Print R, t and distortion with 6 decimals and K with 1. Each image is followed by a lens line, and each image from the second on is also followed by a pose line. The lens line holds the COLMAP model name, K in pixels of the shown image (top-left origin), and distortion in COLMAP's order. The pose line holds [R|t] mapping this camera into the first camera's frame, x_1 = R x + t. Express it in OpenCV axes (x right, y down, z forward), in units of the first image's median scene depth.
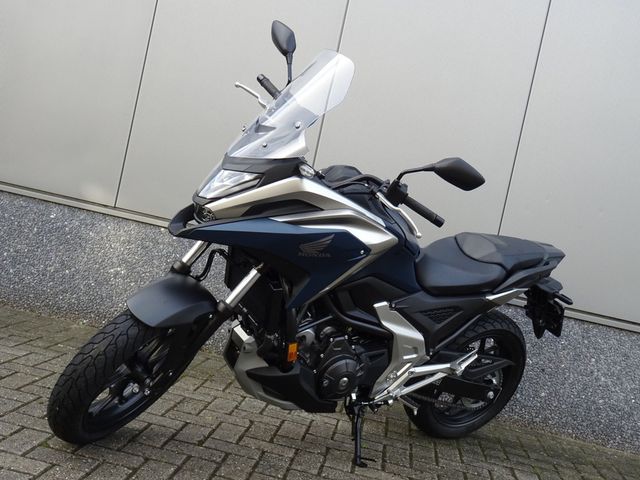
lens RADIAL K [[725.0, 0, 321.2], [0, 725.0, 240.1], [0, 0, 1]] dist [0.029256, 0.000000]
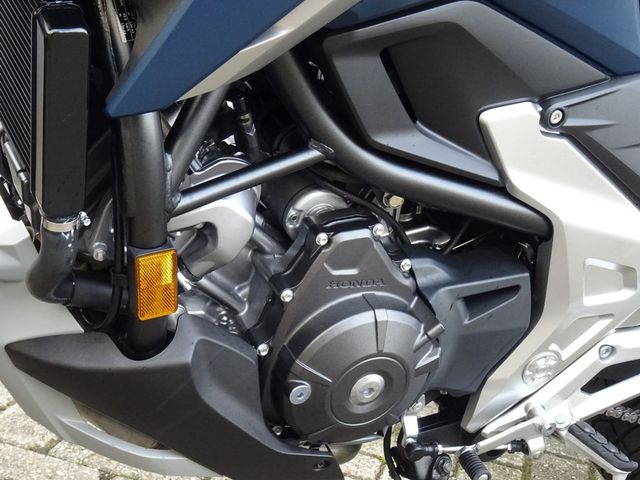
lens RADIAL K [[1304.1, 0, 320.1], [0, 1304.1, 238.7], [0, 0, 1]] dist [-0.084501, 0.000000]
pose [[0.996399, 0.016724, -0.083117, 0.053189], [-0.004190, 0.988867, 0.148745, 0.063329], [0.084679, -0.147862, 0.985376, 0.508182]]
